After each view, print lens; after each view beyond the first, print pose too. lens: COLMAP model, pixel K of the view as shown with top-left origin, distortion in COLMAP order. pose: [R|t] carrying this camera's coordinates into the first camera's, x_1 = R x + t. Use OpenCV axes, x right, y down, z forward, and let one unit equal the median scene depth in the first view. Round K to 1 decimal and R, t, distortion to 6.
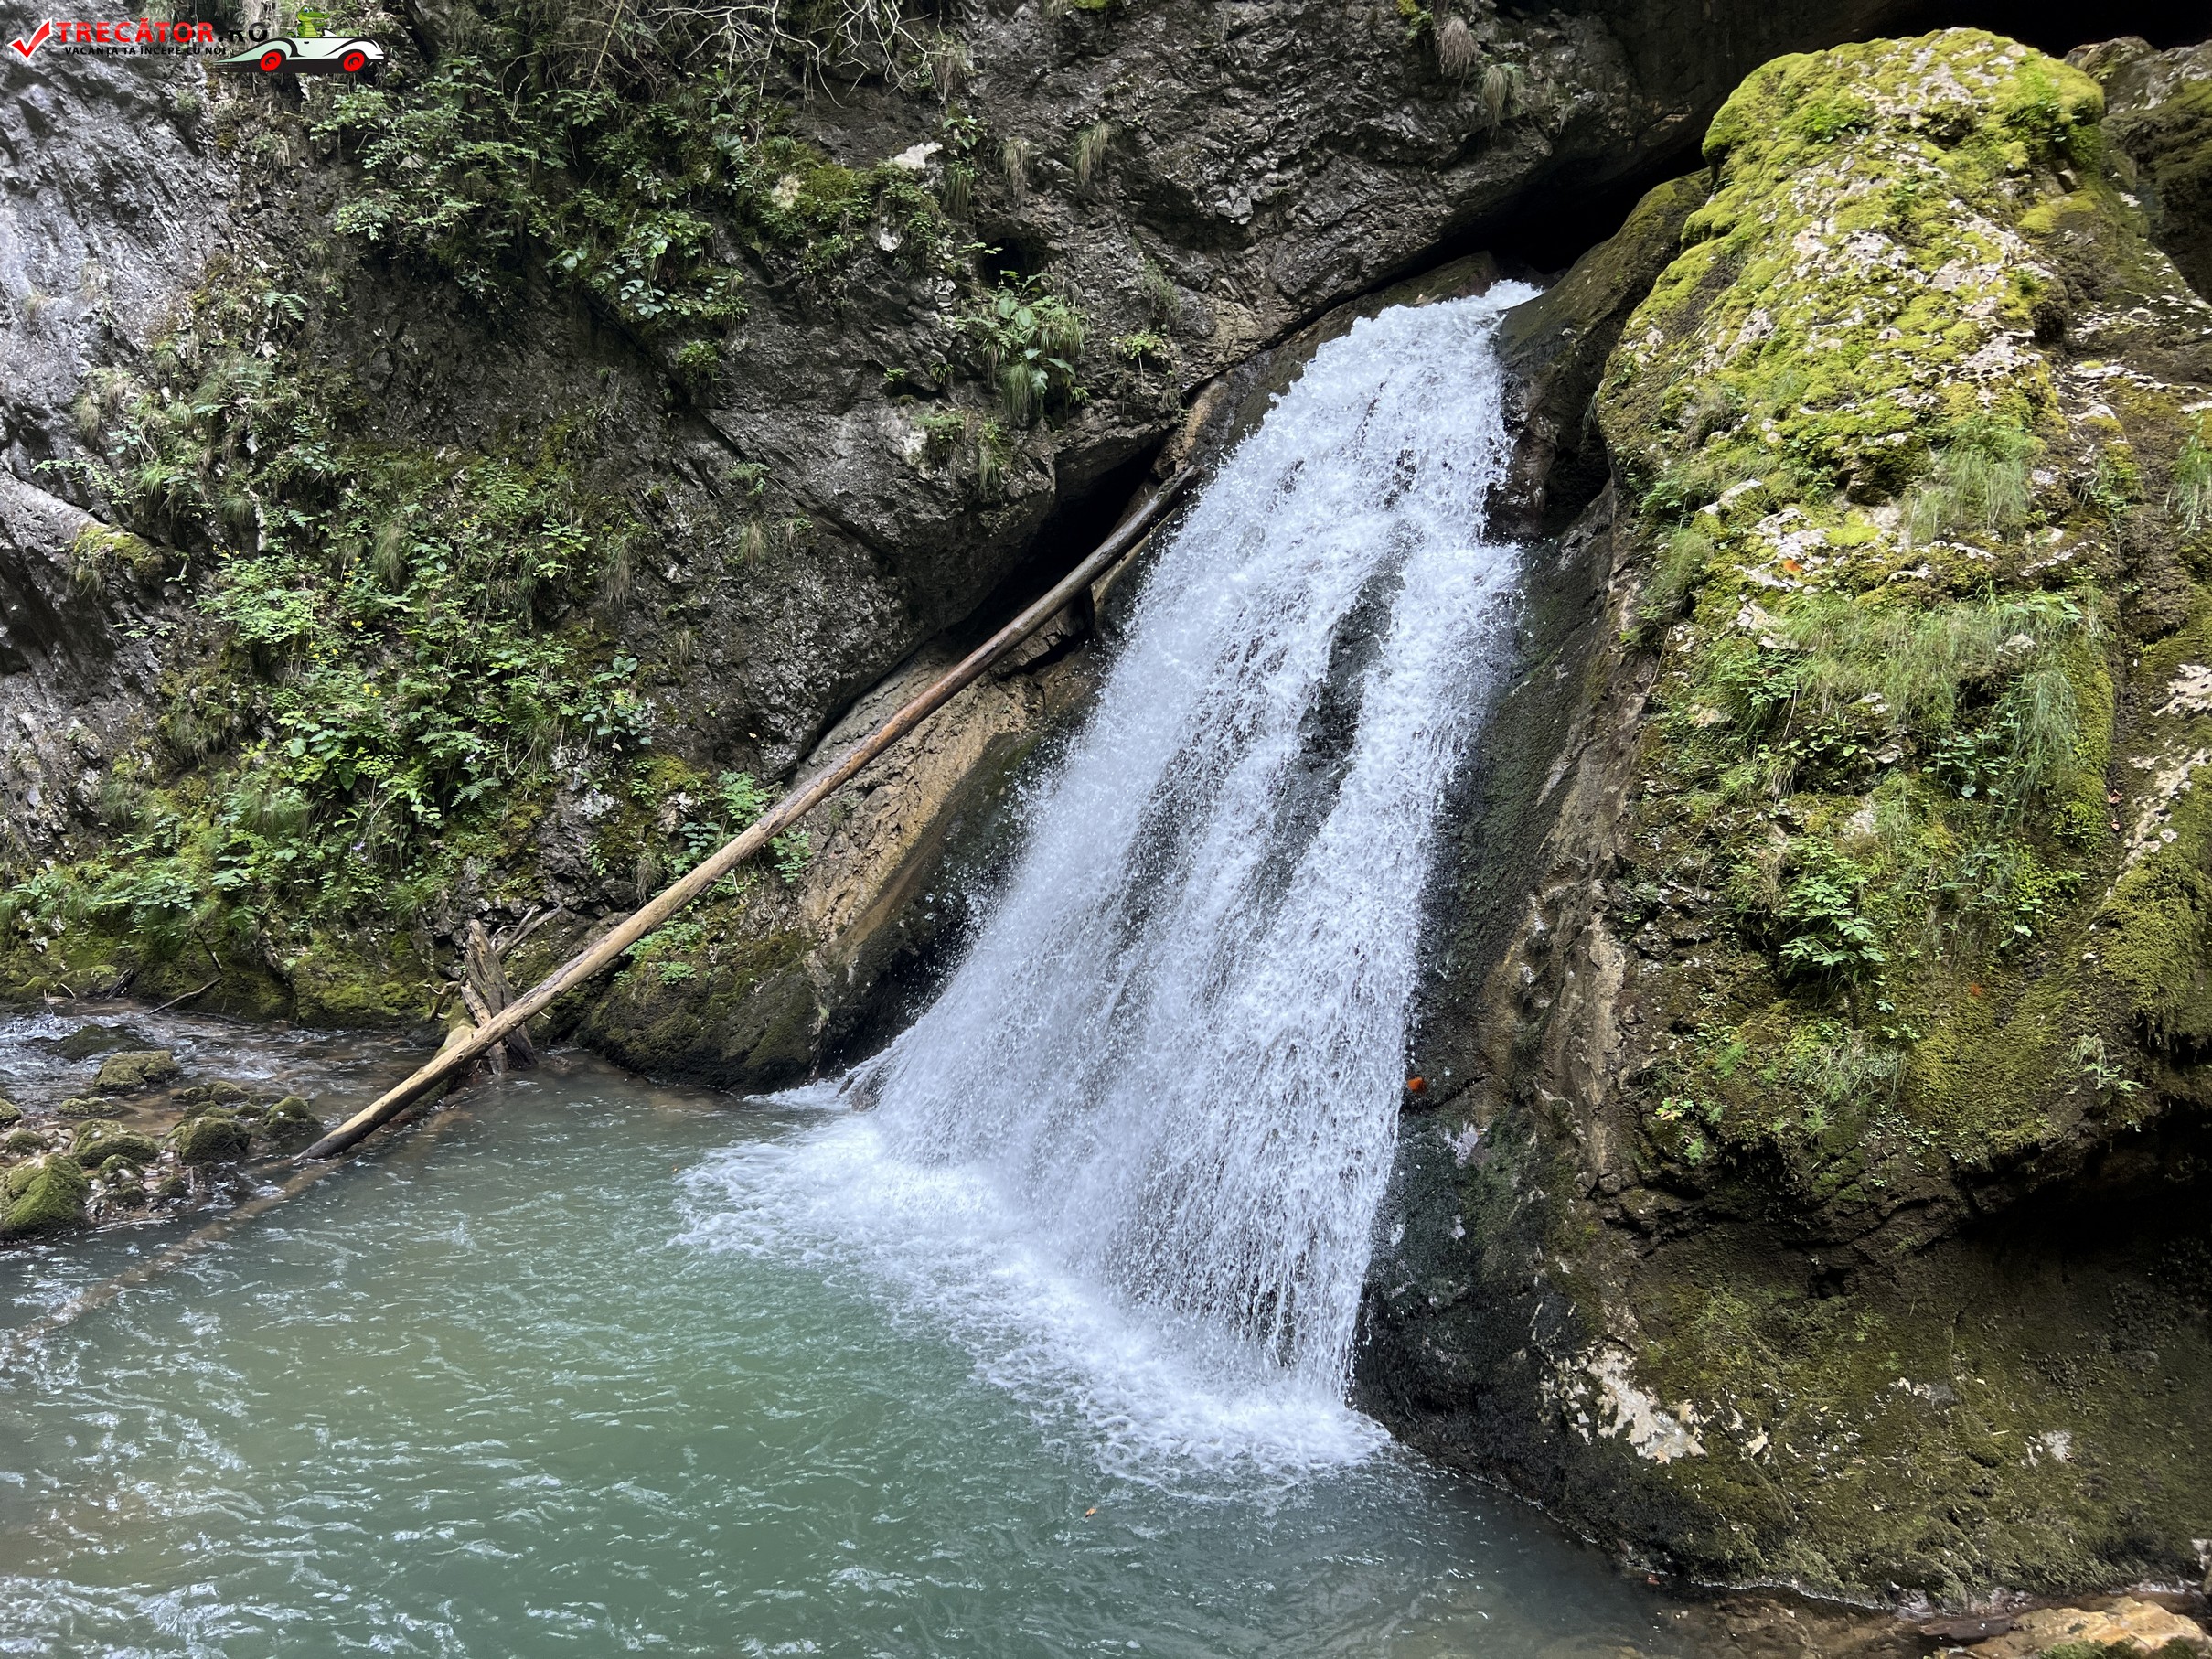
lens RADIAL K [[1672.5, 0, 1119.6], [0, 1672.5, 844.3], [0, 0, 1]] dist [0.053104, -0.064109]
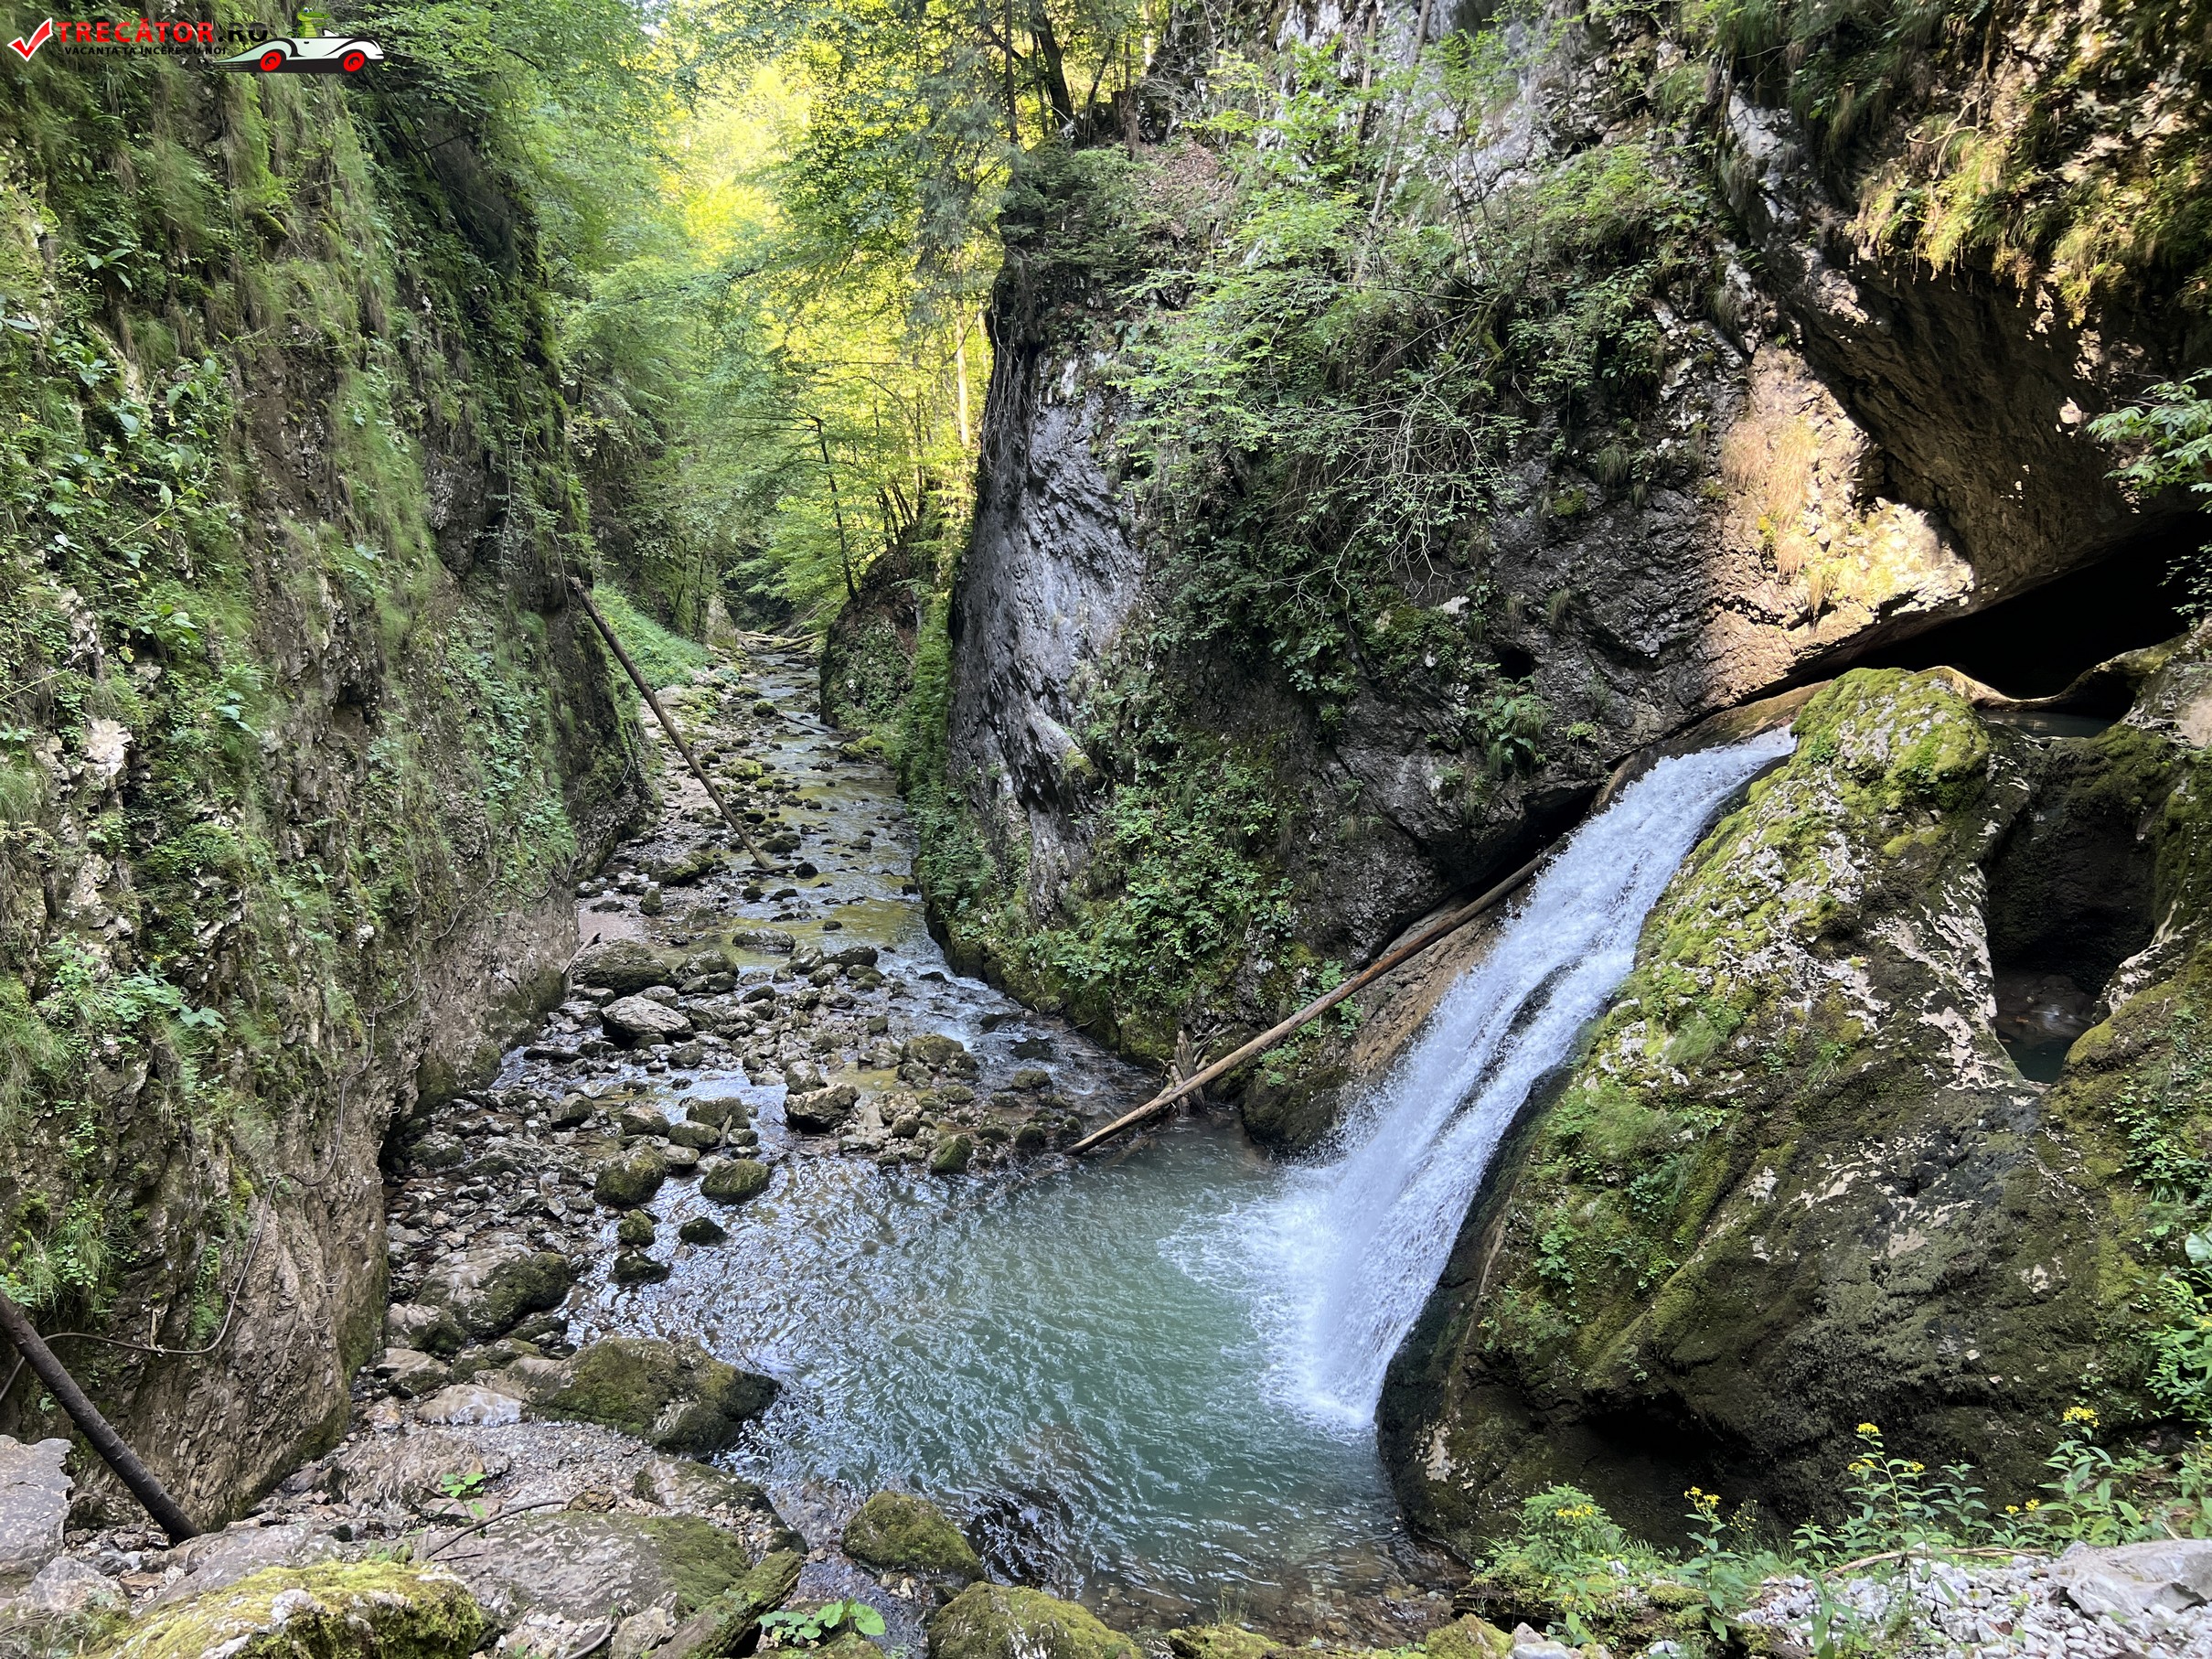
lens RADIAL K [[1672.5, 0, 1106.0], [0, 1672.5, 839.3], [0, 0, 1]] dist [0.053104, -0.064109]
pose [[0.795301, 0.108525, -0.596421, 0.591644], [-0.070926, 0.993746, 0.086245, -0.302335], [0.602051, -0.026289, 0.798025, -0.476559]]
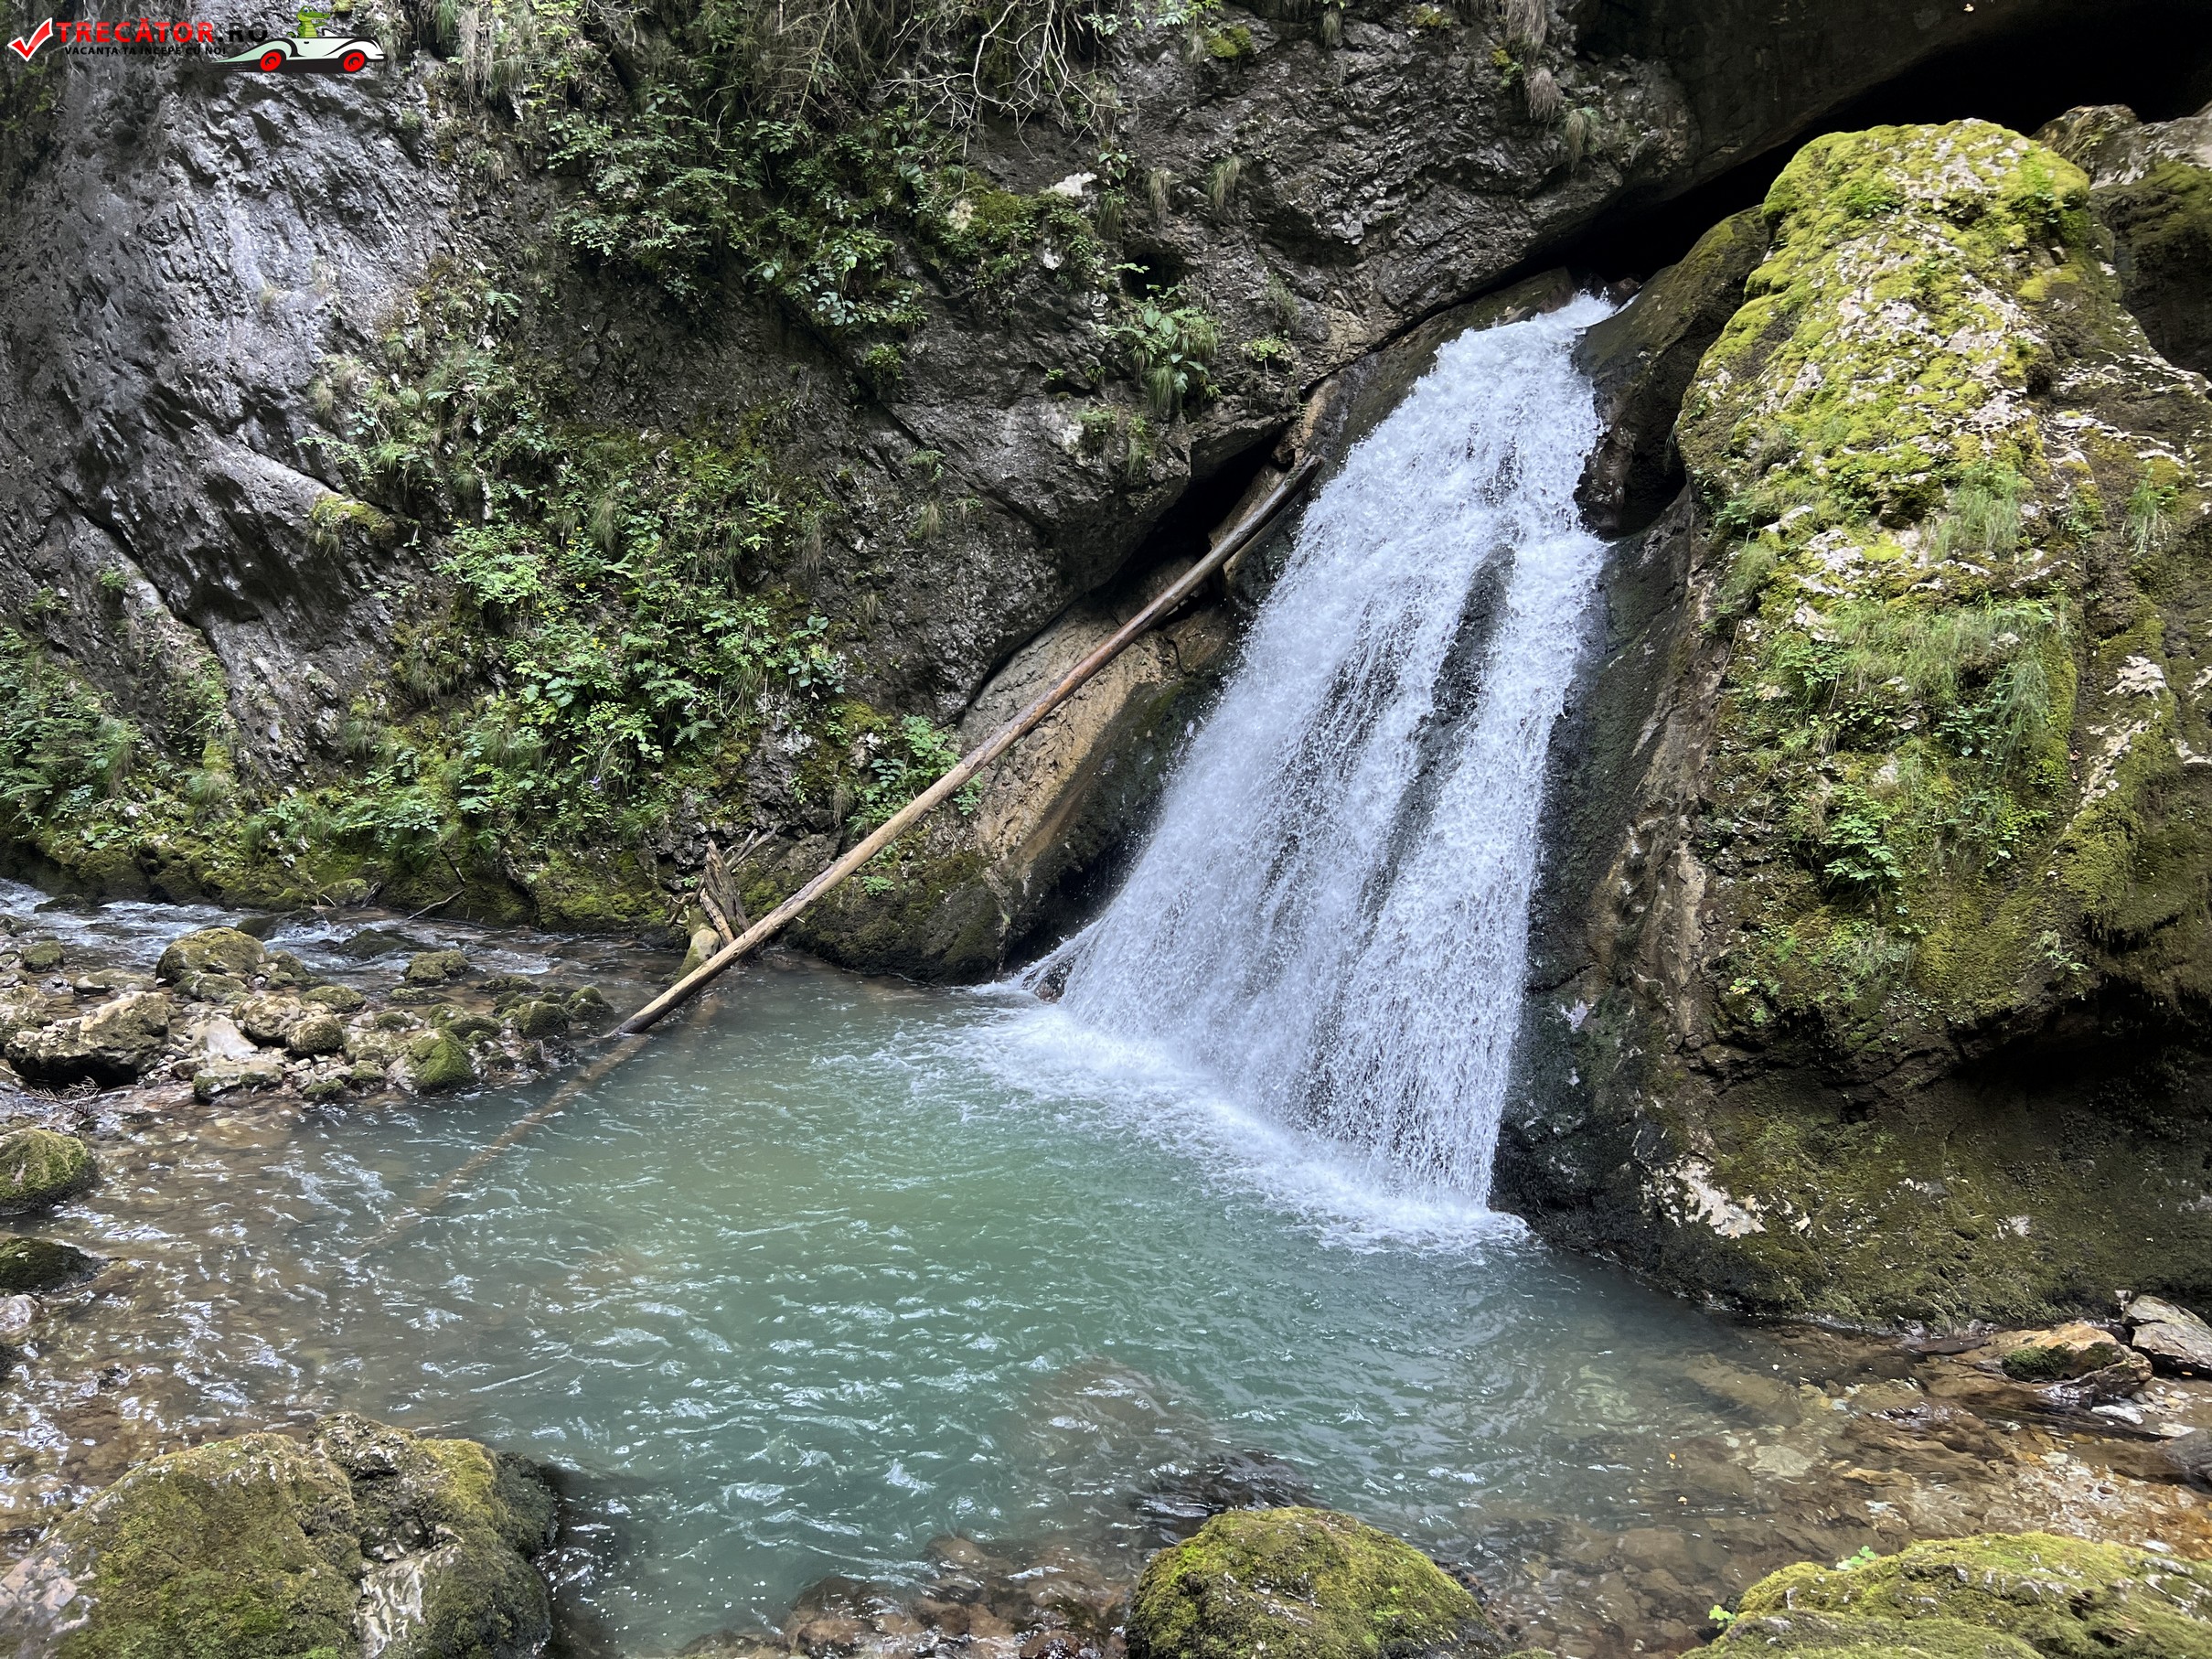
lens RADIAL K [[1672.5, 0, 1116.9], [0, 1672.5, 838.7], [0, 0, 1]] dist [0.053104, -0.064109]
pose [[1.000000, -0.000020, 0.000918, -0.092552], [-0.000024, 0.998848, 0.047983, -0.013718], [-0.000918, -0.047983, 0.998848, -0.182533]]
